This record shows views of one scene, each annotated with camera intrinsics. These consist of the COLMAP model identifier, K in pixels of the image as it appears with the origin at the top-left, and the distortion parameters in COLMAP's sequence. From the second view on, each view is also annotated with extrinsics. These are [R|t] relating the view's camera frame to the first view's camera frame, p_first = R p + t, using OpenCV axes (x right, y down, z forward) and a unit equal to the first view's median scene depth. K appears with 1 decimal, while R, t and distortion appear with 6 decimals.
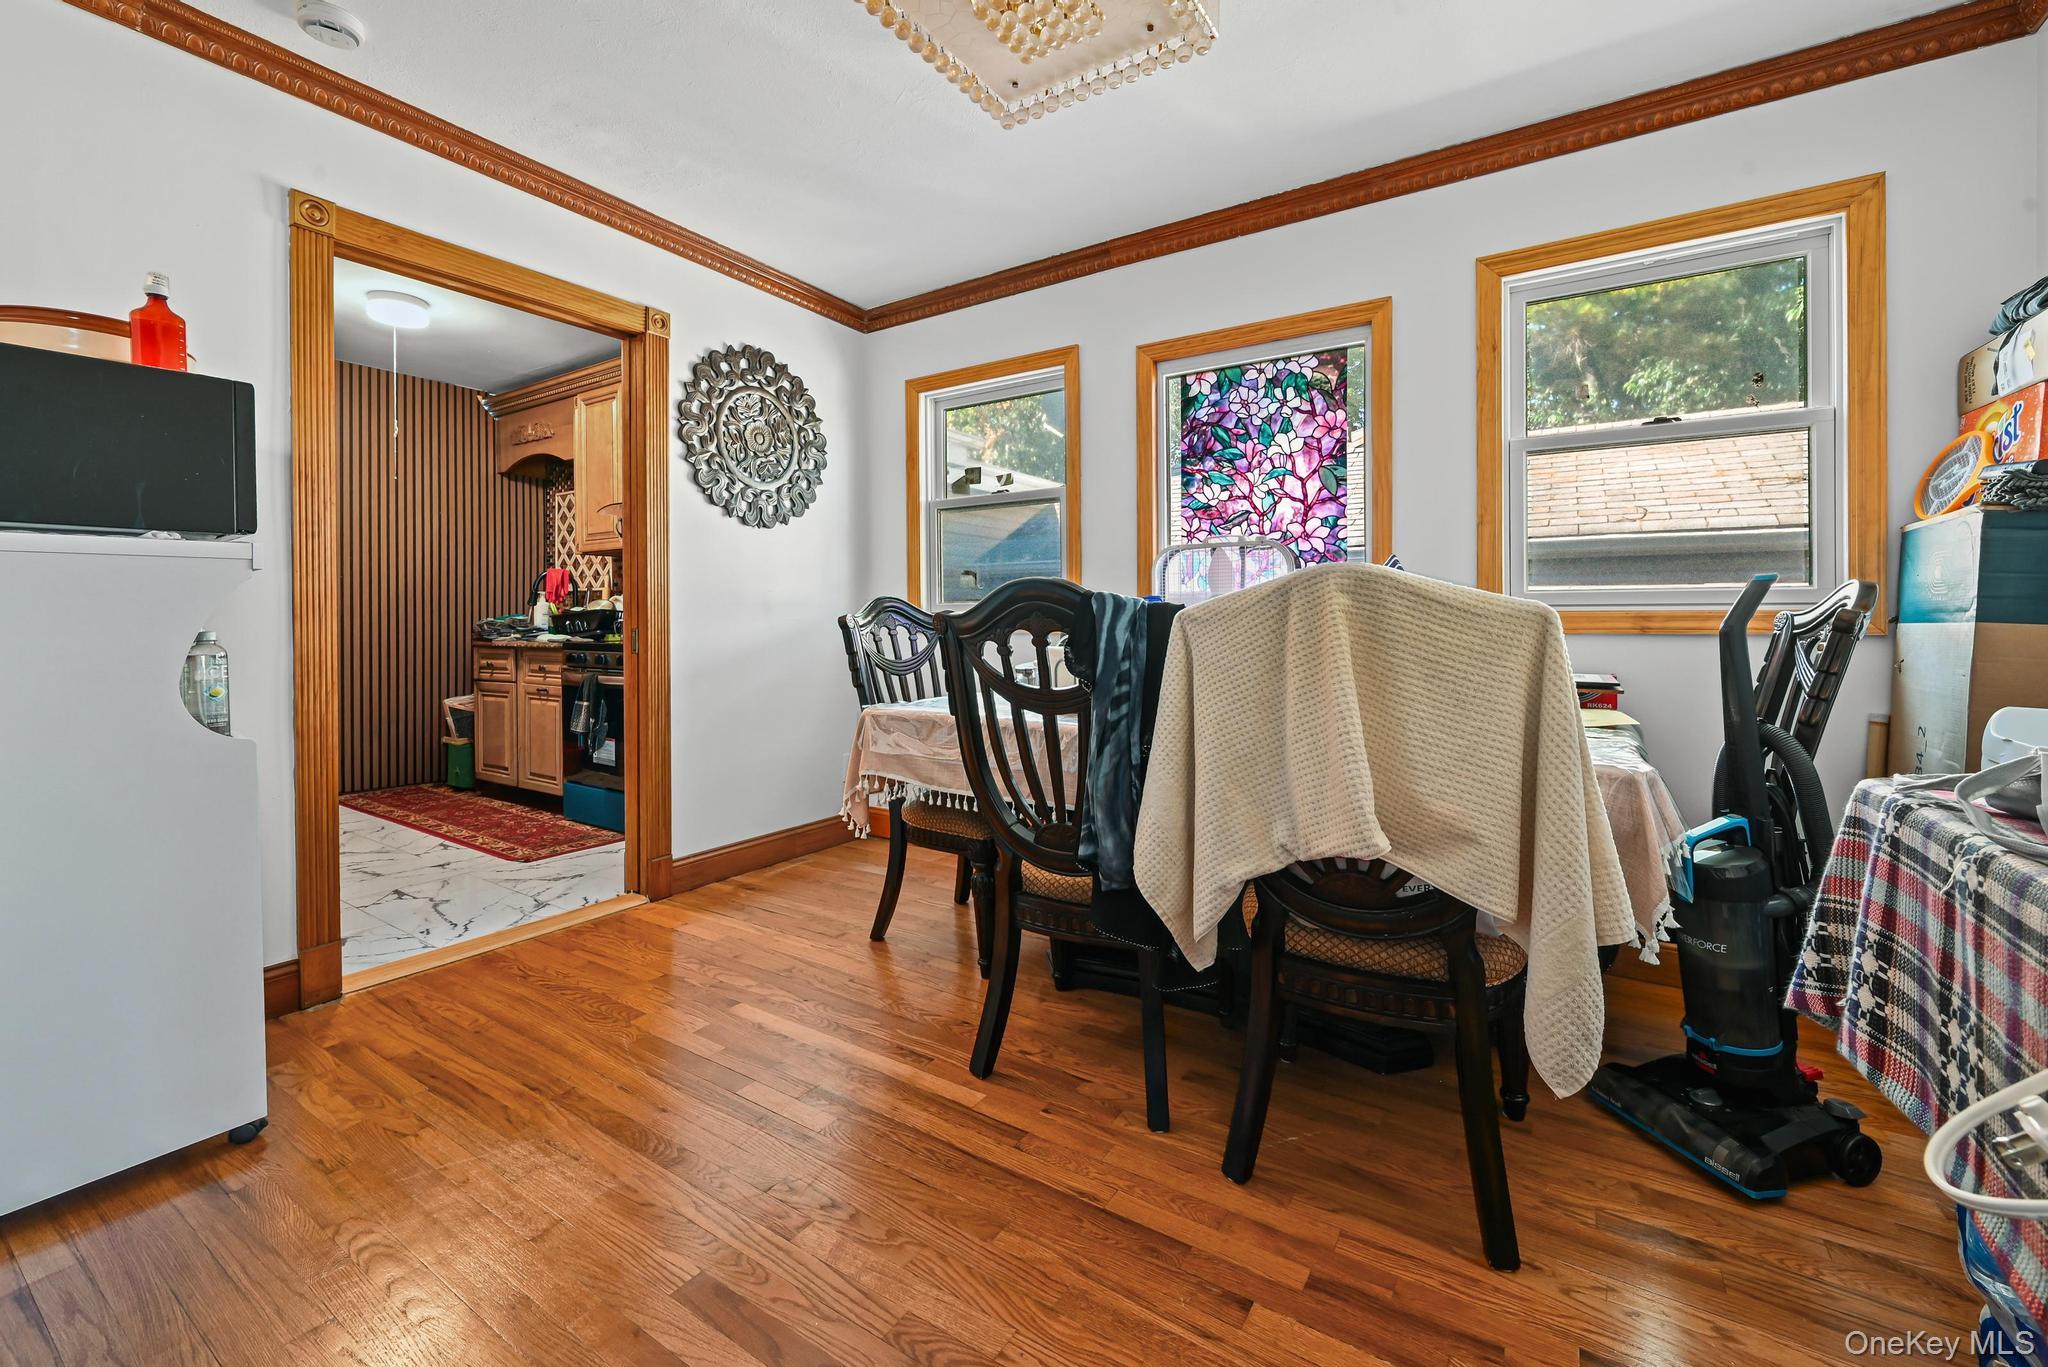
lens RADIAL K [[828.4, 0, 1029.5], [0, 828.4, 627.2], [0, 0, 1]] dist [-0.007502, -0.000017]
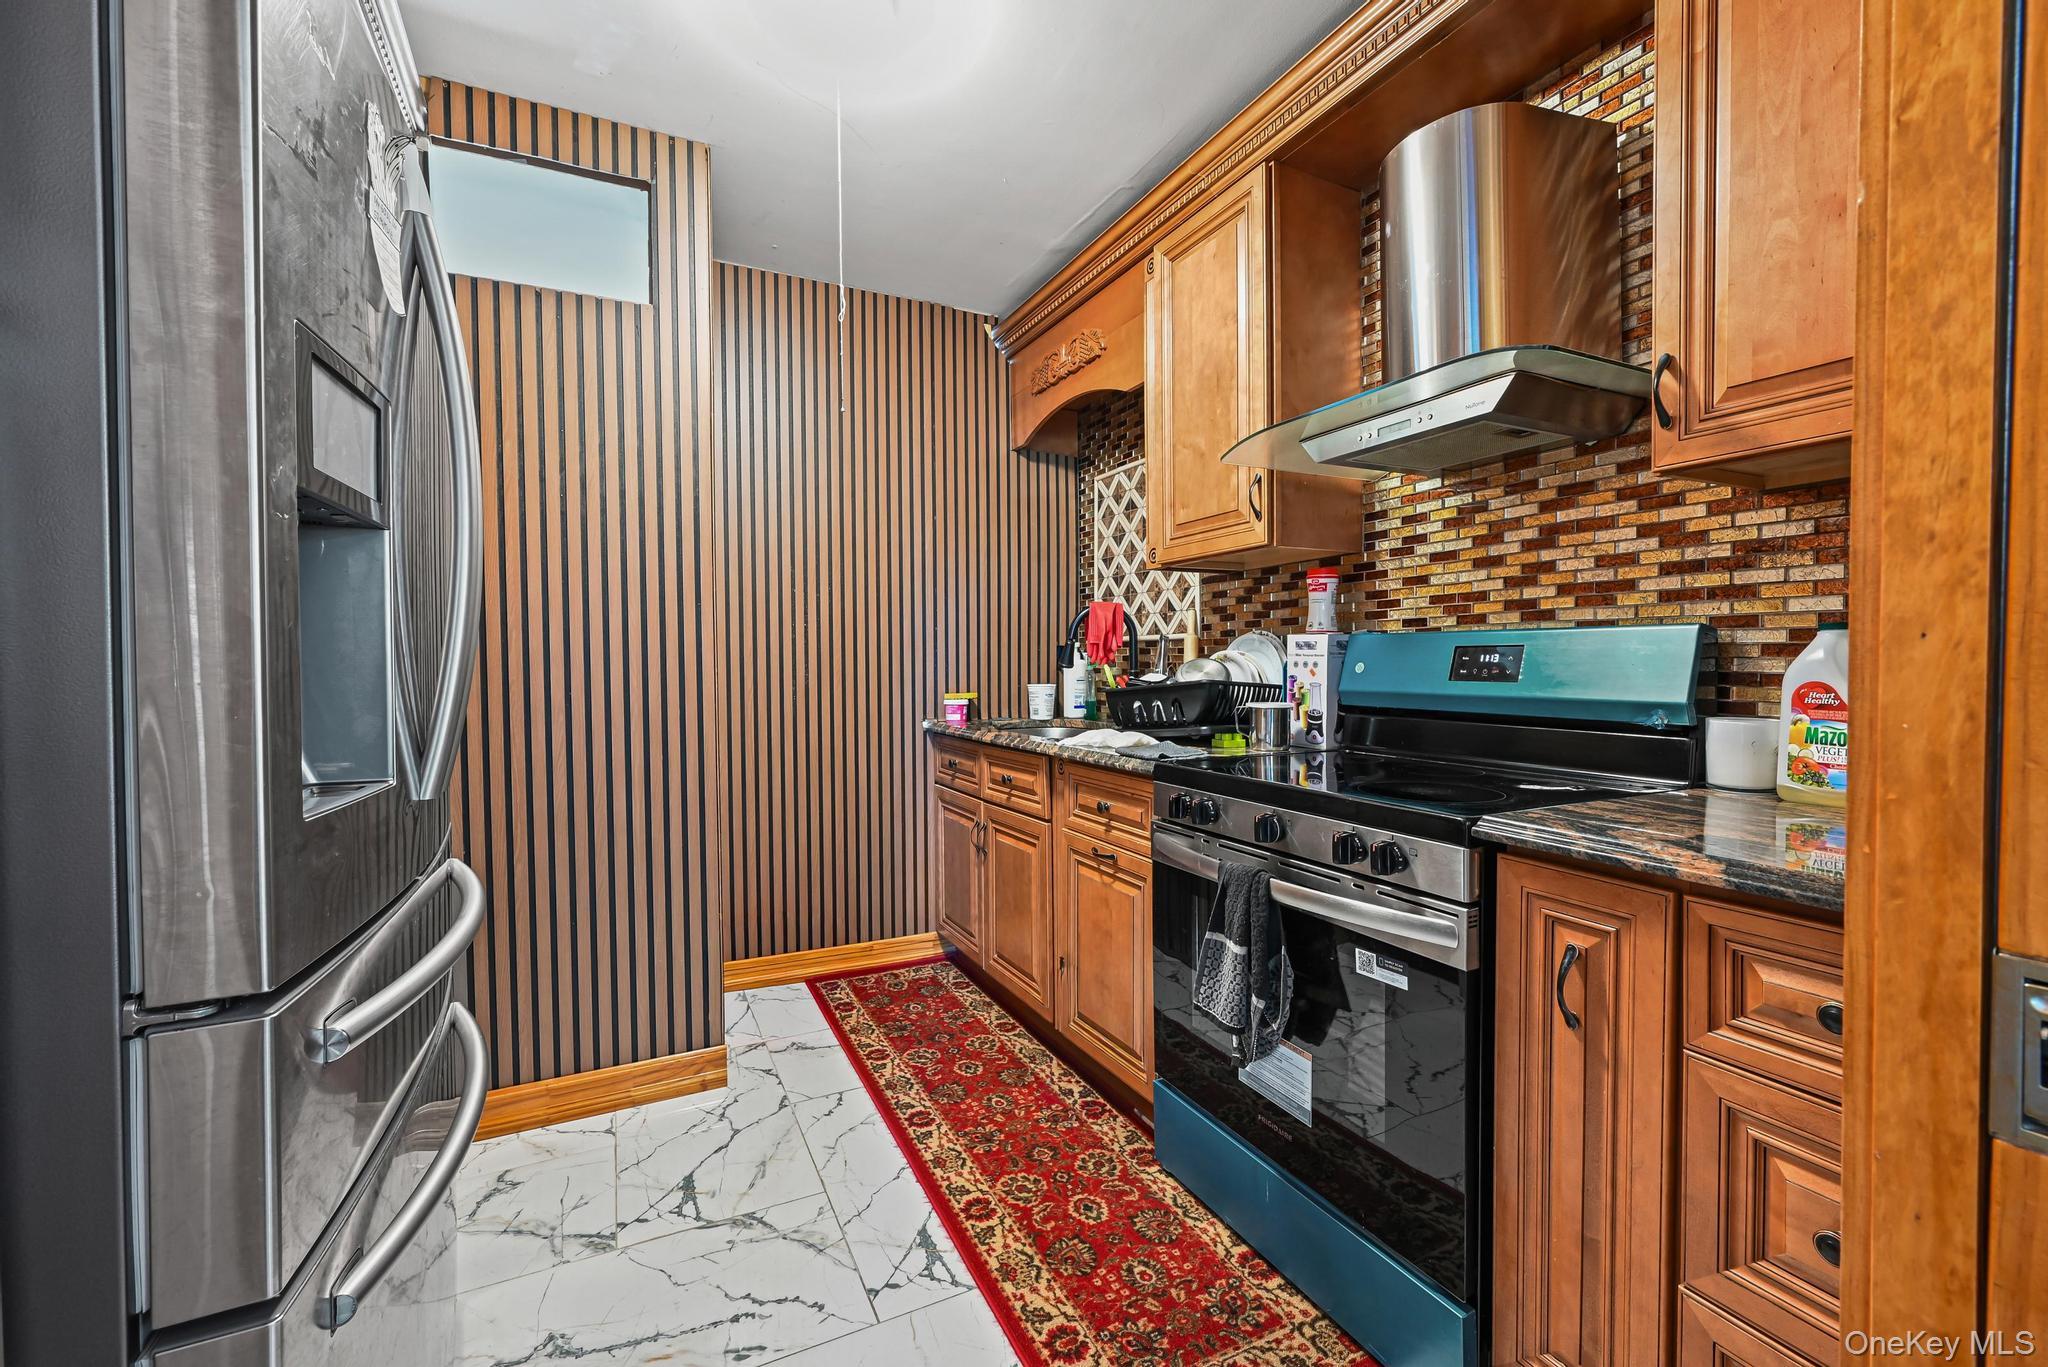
lens RADIAL K [[855.5, 0, 1019.7], [0, 855.5, 675.7], [0, 0, 1]] dist [-0.000315, -0.000006]
pose [[0.857560, 0.004654, -0.514363, -0.321034], [0.001223, 0.999938, 0.011087, -0.026957], [0.514383, -0.010137, 0.857501, 0.469530]]
